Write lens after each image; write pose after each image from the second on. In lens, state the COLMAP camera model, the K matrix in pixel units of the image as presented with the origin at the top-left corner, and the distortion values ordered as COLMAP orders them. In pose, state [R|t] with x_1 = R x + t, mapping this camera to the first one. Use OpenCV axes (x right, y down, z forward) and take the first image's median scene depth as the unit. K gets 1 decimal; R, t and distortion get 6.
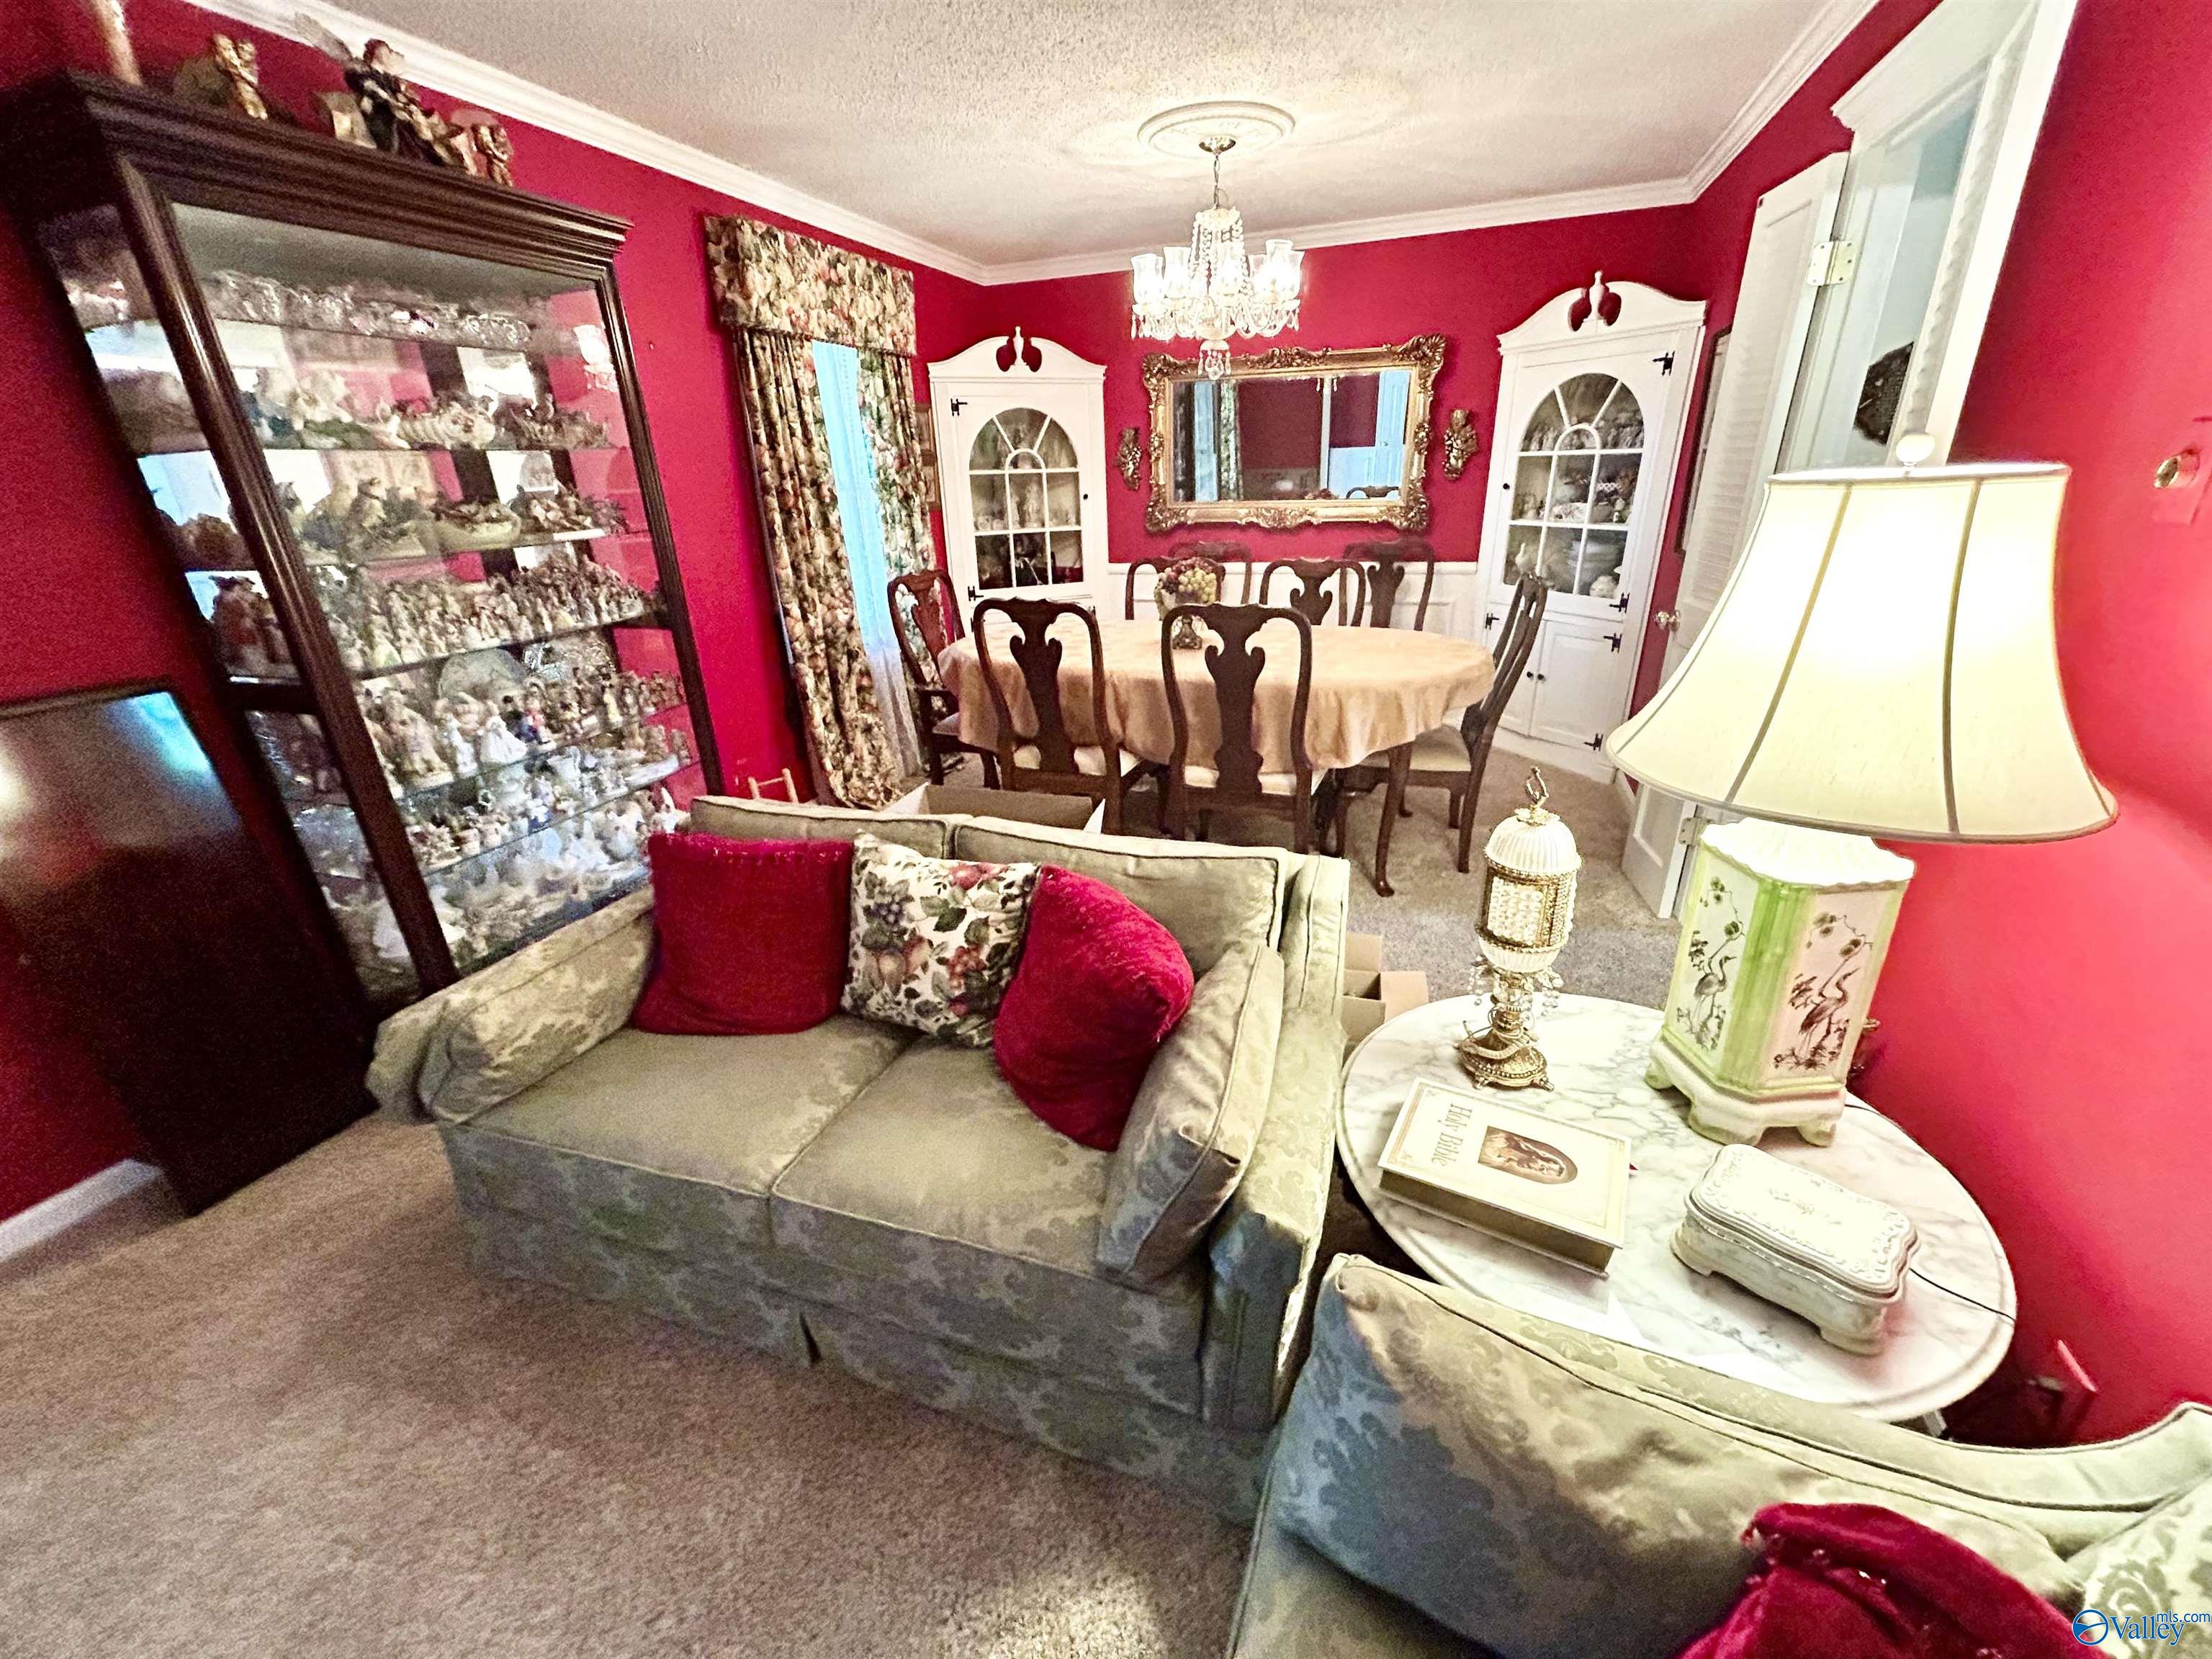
lens RADIAL K [[891.9, 0, 1102.8], [0, 891.9, 833.2], [0, 0, 1]] dist [0.000667, -0.000330]
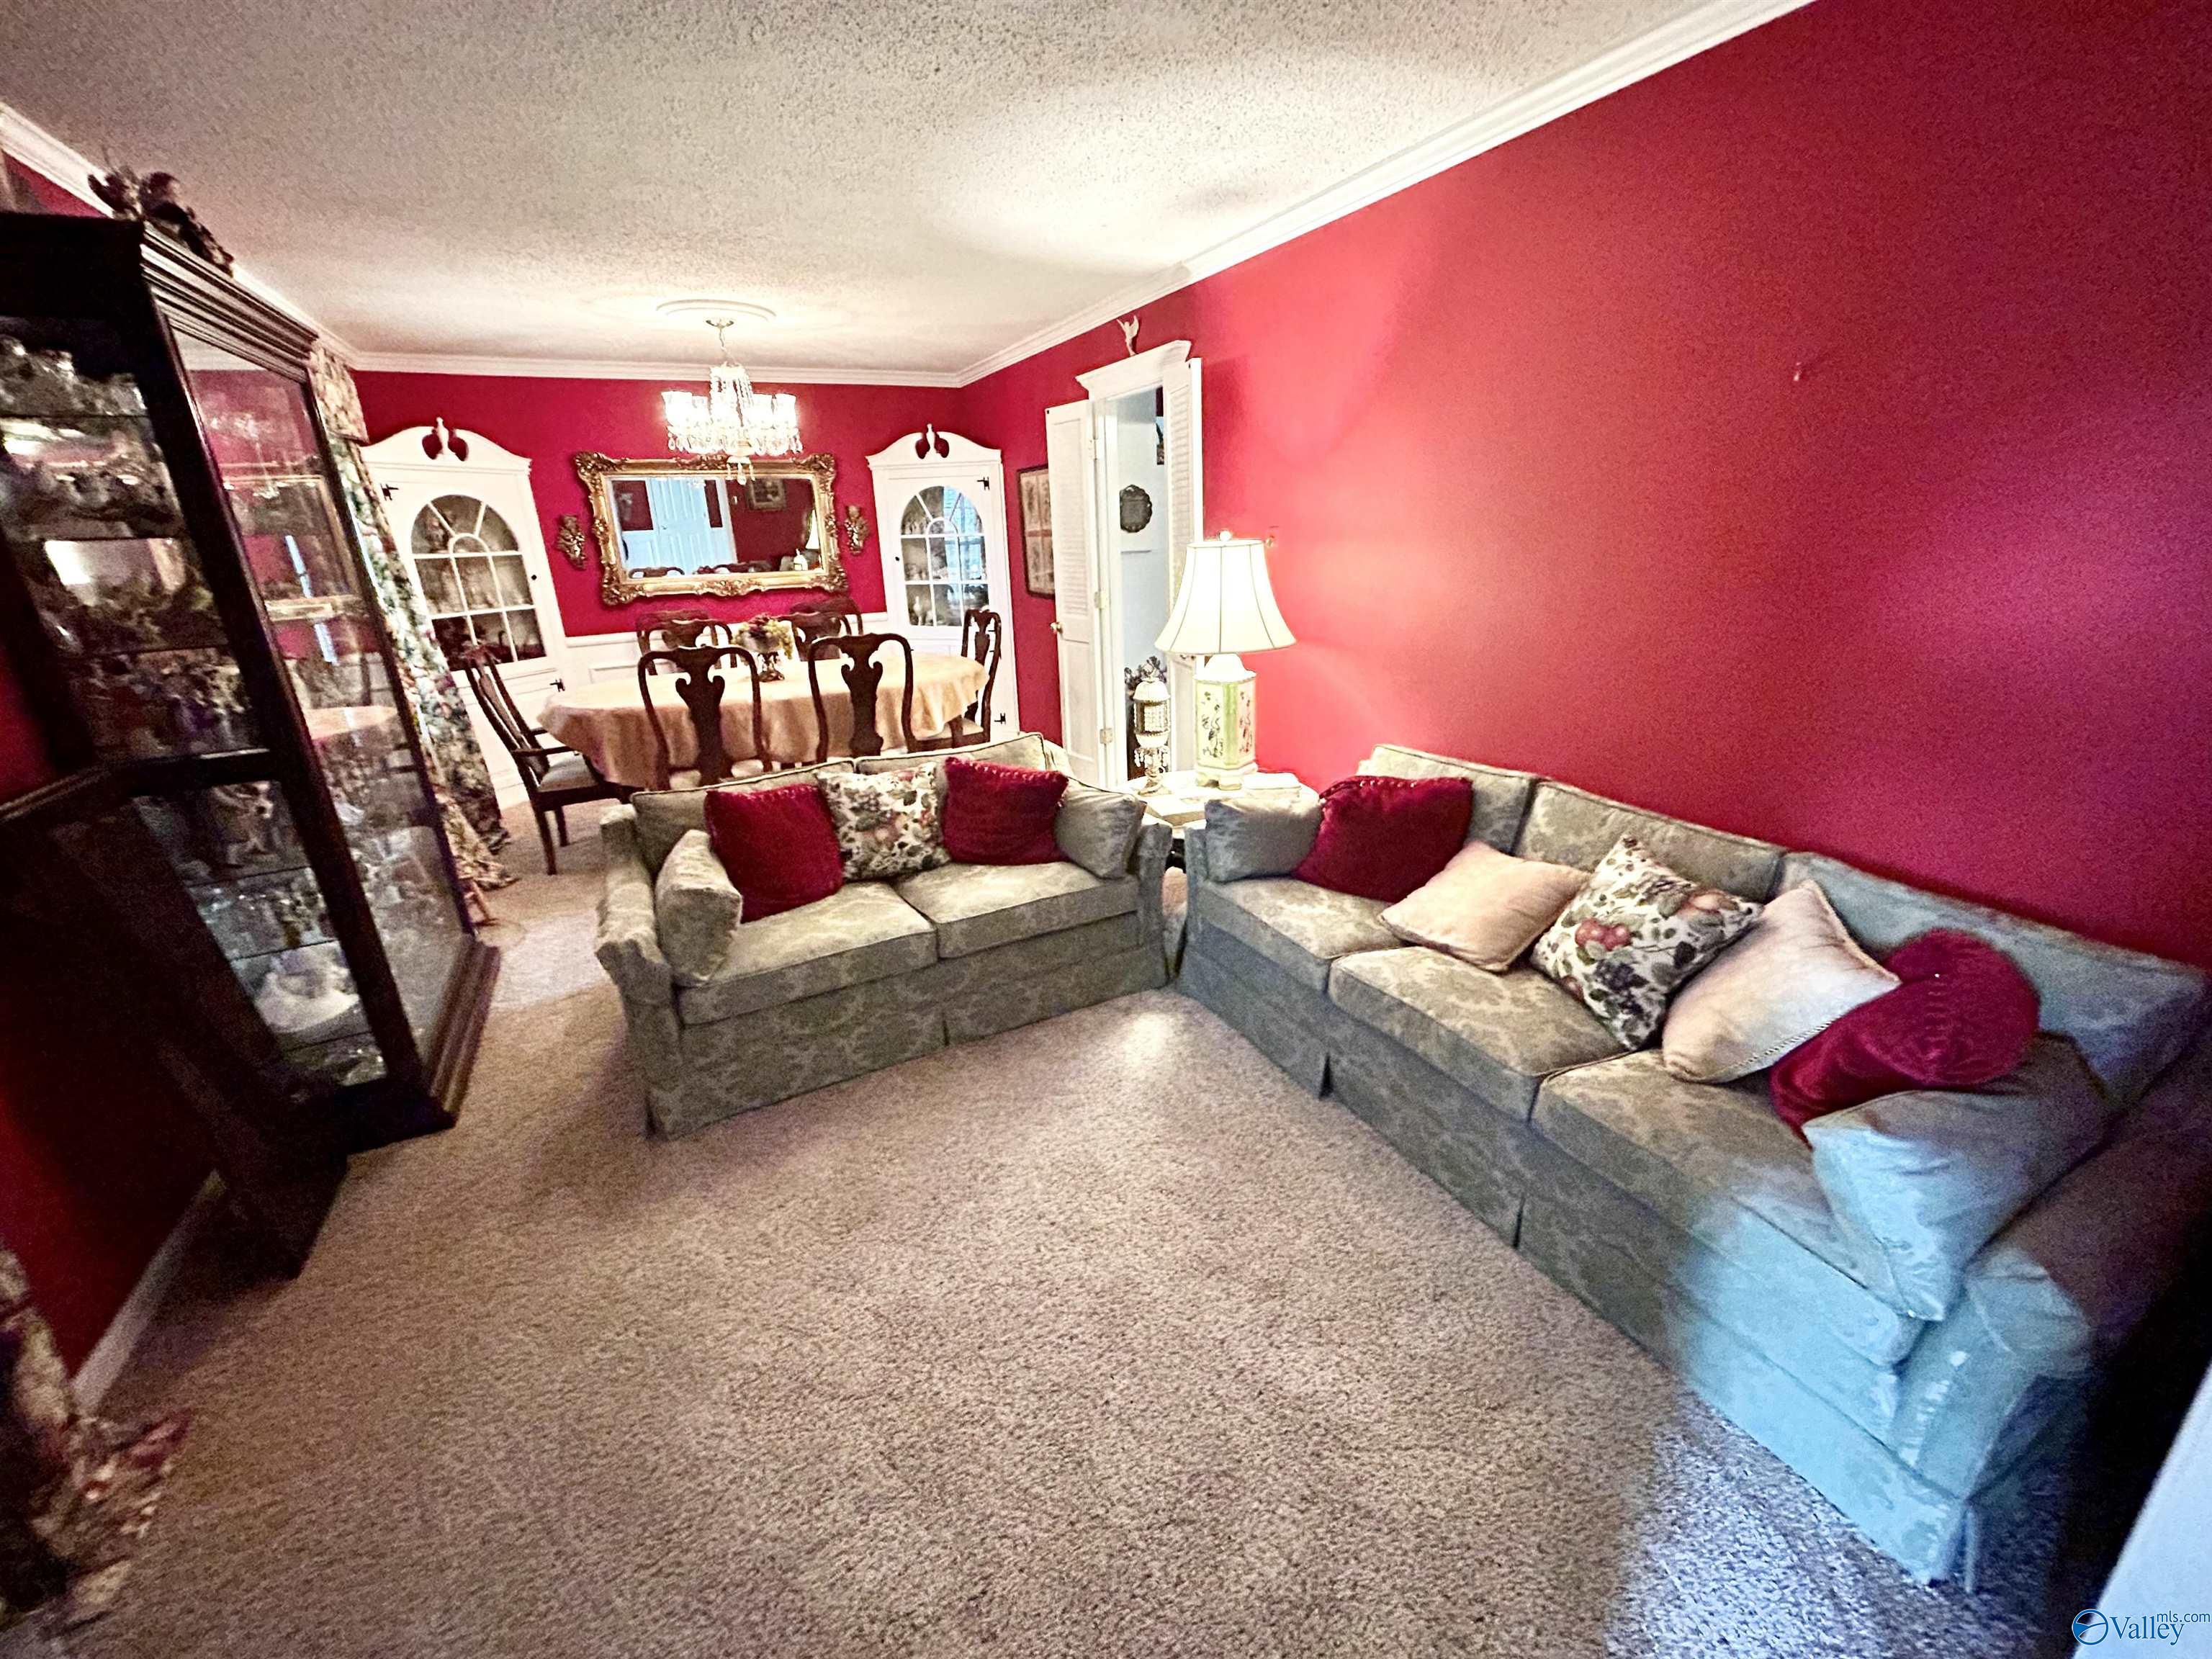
lens RADIAL K [[891.9, 0, 1102.8], [0, 891.9, 833.2], [0, 0, 1]] dist [0.000667, -0.000330]
pose [[0.683479, -0.233672, 0.691559, -0.607721], [0.287761, 0.956910, 0.038932, 0.108673], [-0.670858, 0.172395, 0.721270, -0.267822]]
